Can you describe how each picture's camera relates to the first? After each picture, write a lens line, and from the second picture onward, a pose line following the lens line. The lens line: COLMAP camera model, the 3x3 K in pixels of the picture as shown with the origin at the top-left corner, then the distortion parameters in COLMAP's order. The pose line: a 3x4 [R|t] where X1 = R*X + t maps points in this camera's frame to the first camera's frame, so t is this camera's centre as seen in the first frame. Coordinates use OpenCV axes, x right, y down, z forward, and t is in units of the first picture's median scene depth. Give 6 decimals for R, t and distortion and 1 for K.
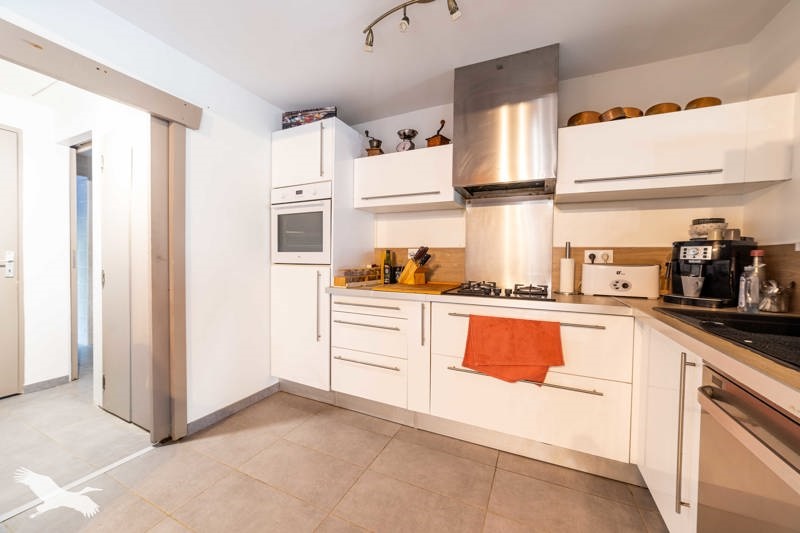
lens RADIAL K [[309.4, 0, 394.8], [0, 309.4, 263.9], [0, 0, 1]] dist [-0.002405, -0.000038]
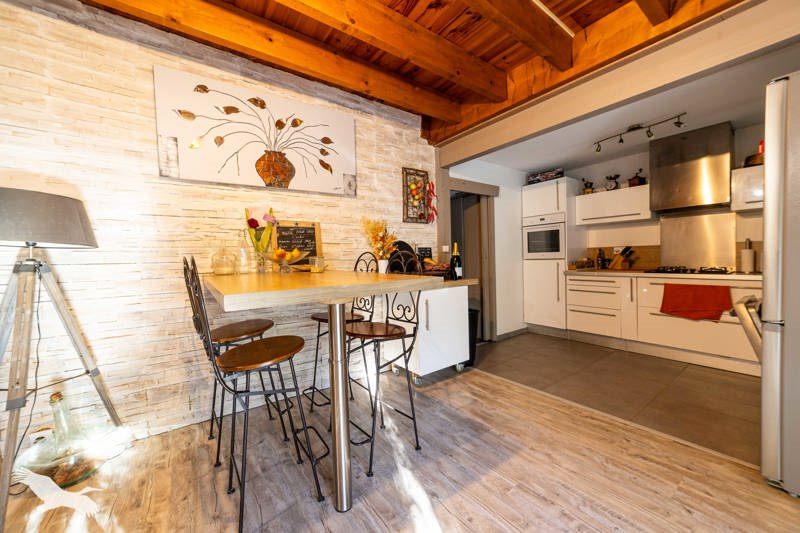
lens RADIAL K [[309.4, 0, 394.8], [0, 309.4, 263.9], [0, 0, 1]] dist [-0.002405, -0.000038]
pose [[0.883360, -0.024533, -0.468052, -0.240718], [0.025771, 0.999661, -0.003759, 0.013983], [0.467985, -0.008742, 0.883693, -1.057424]]
